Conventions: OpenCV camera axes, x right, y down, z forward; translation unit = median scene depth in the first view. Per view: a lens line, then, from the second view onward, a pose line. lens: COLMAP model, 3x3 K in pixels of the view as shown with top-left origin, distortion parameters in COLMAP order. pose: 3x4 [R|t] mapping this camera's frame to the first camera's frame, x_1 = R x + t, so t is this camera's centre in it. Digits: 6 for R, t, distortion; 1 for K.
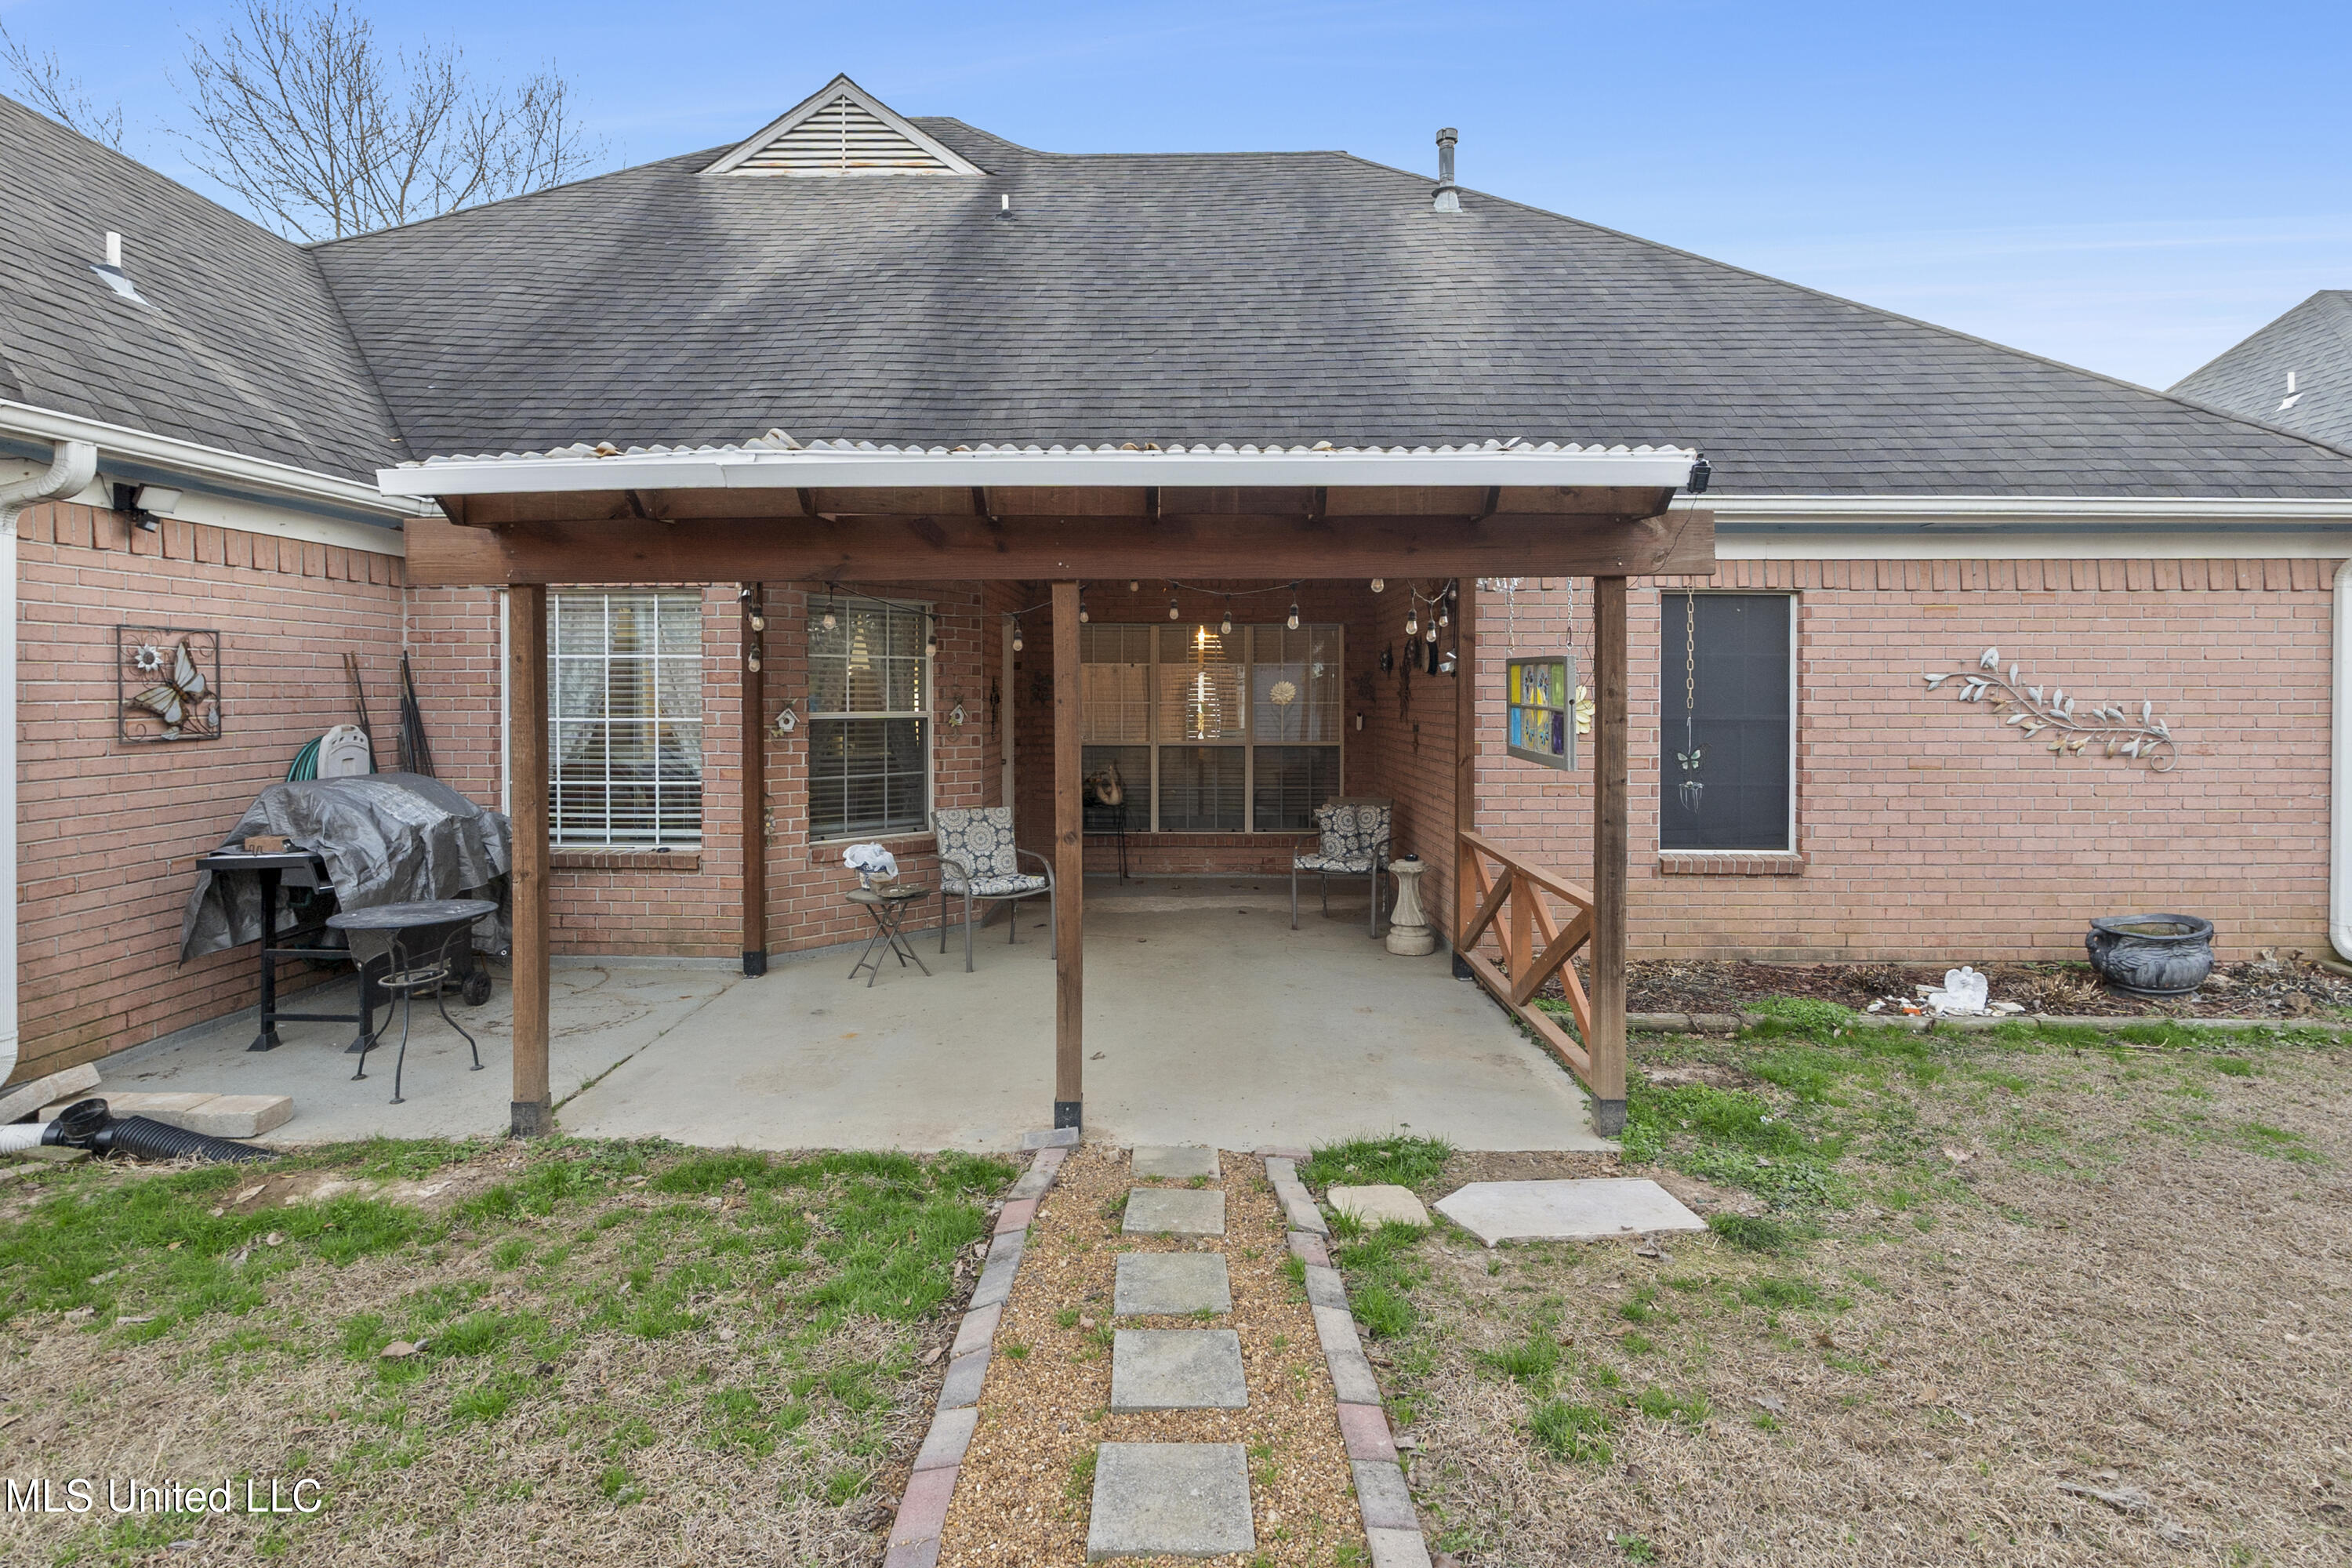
lens RADIAL K [[1125.0, 0, 1175.1], [0, 1125.0, 684.8], [0, 0, 1]] dist [-0.014315, 0.000015]
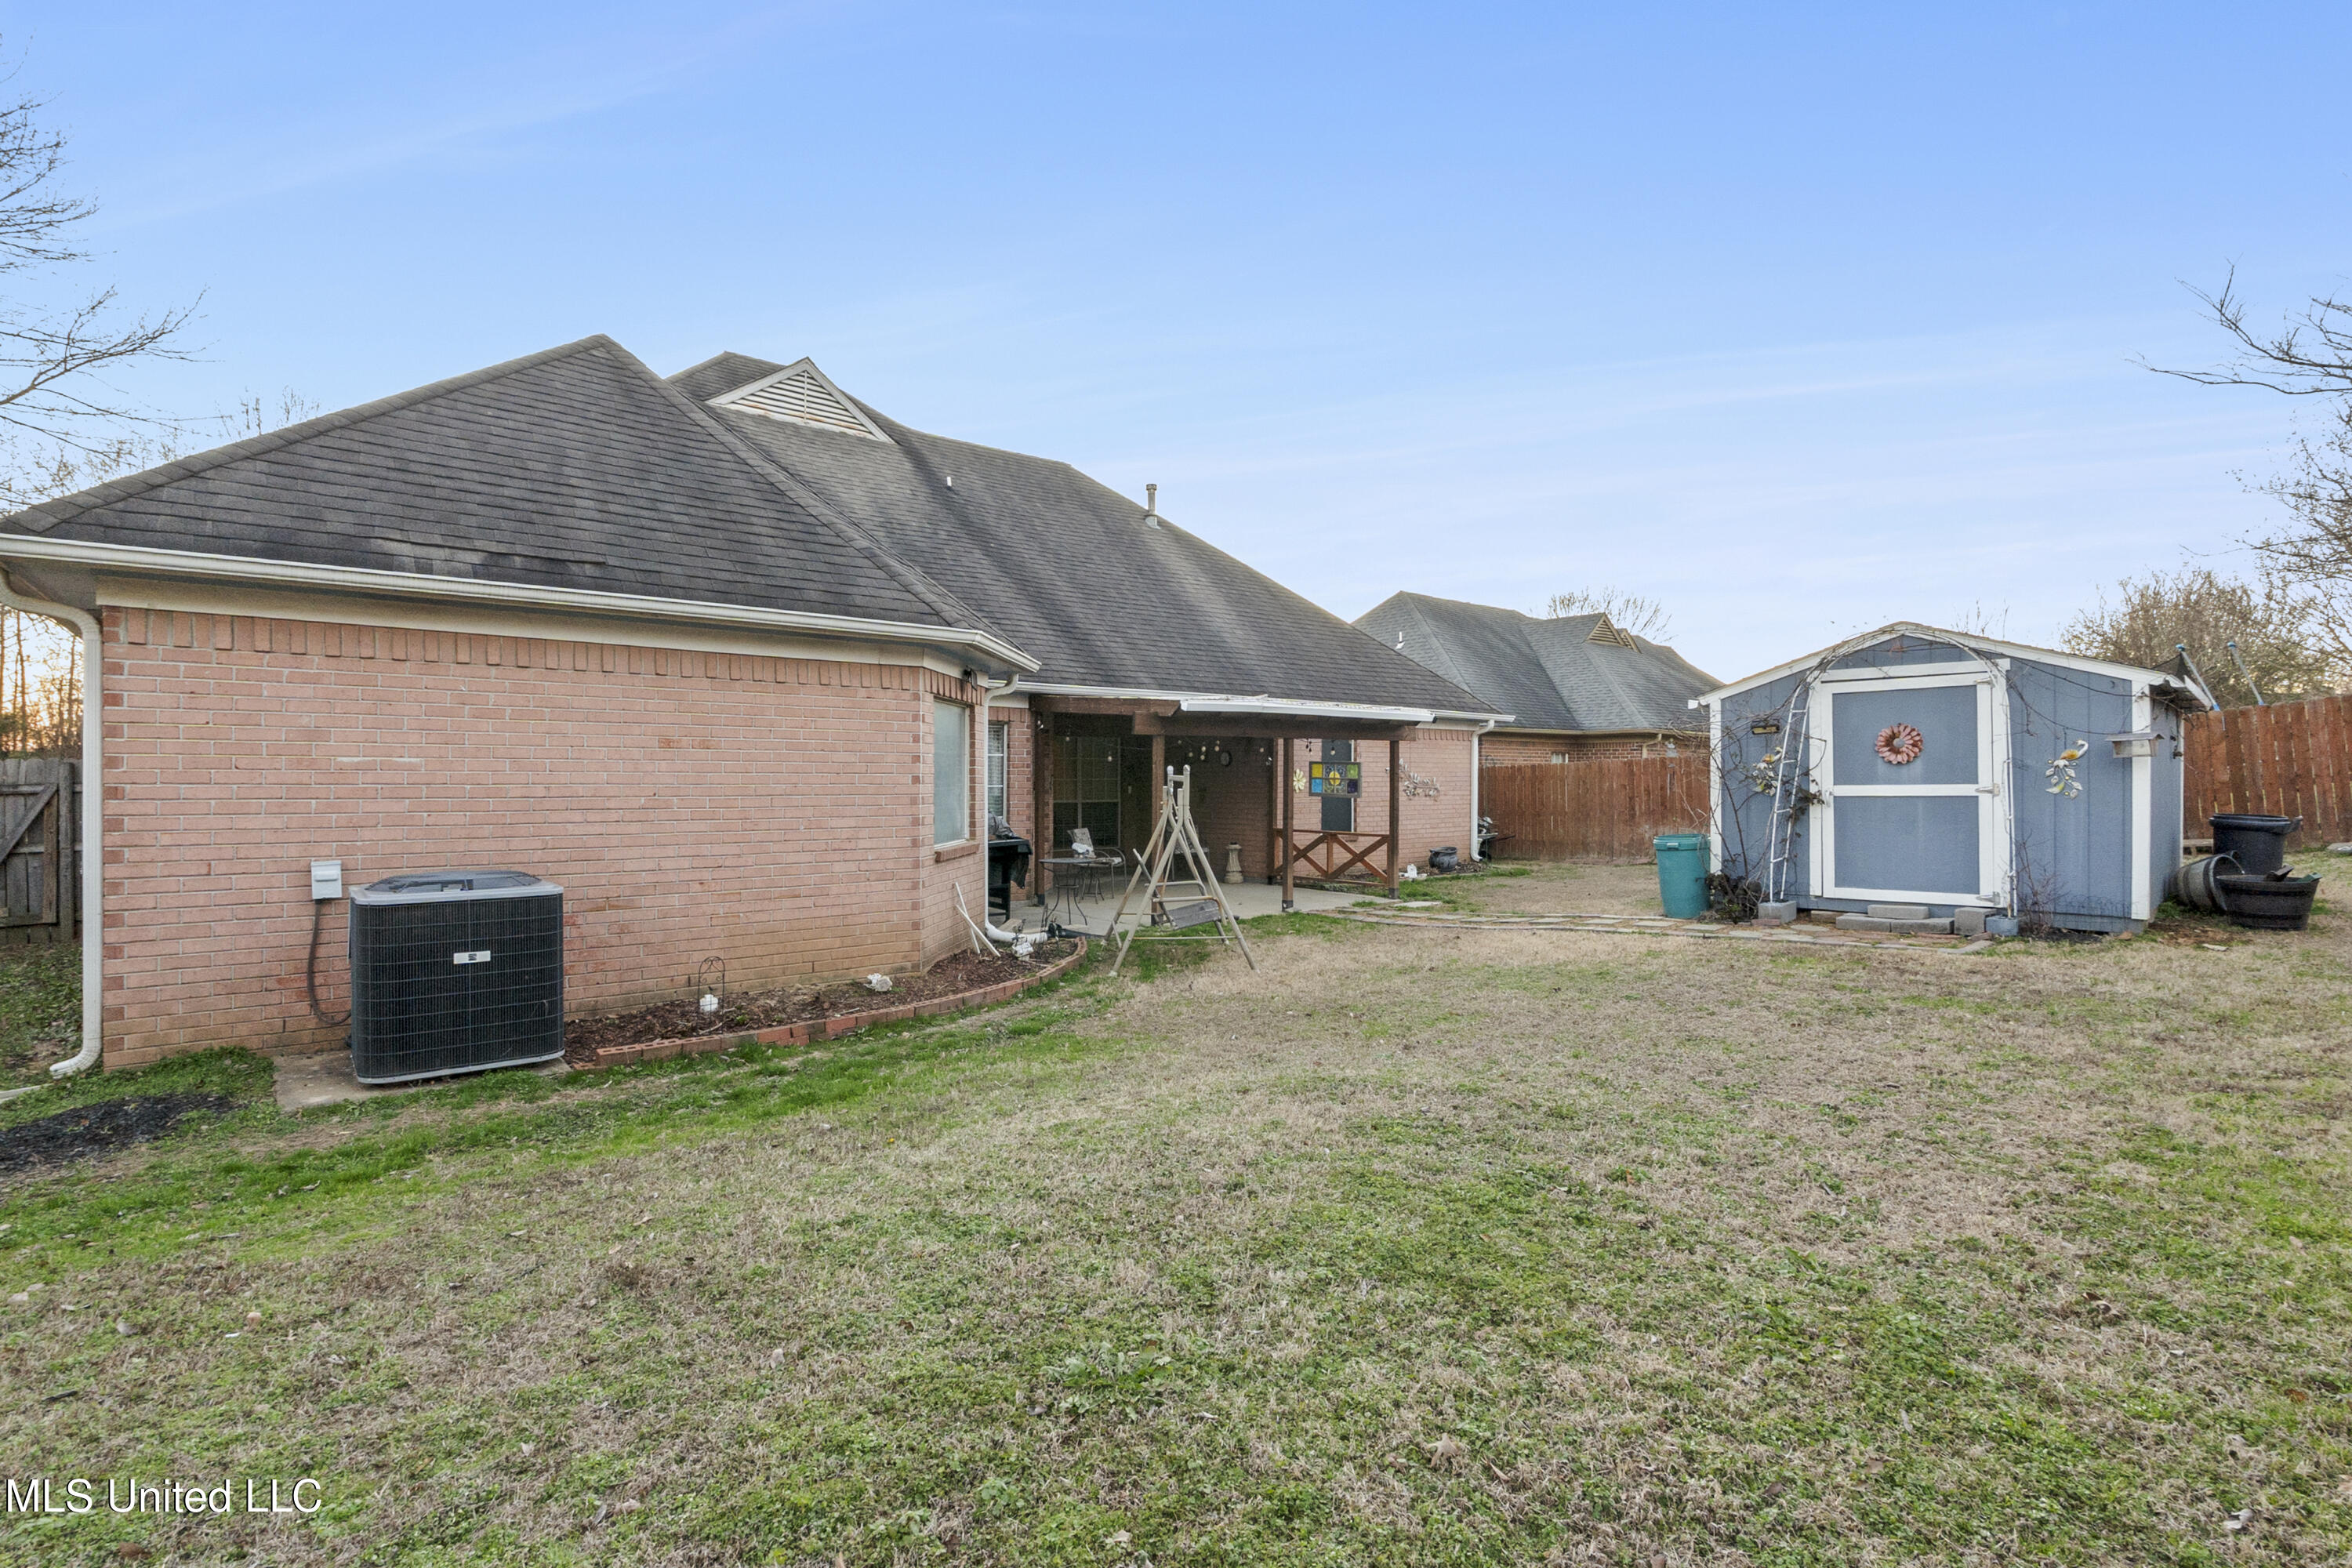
lens RADIAL K [[1113.1, 0, 1182.4], [0, 1113.1, 762.2], [0, 0, 1]] dist [-0.011896, 0.000289]
pose [[0.757685, 0.013937, 0.652472, -1.000443], [-0.009900, 0.999902, -0.009862, 0.006039], [-0.652546, 0.001013, 0.757749, -0.513040]]
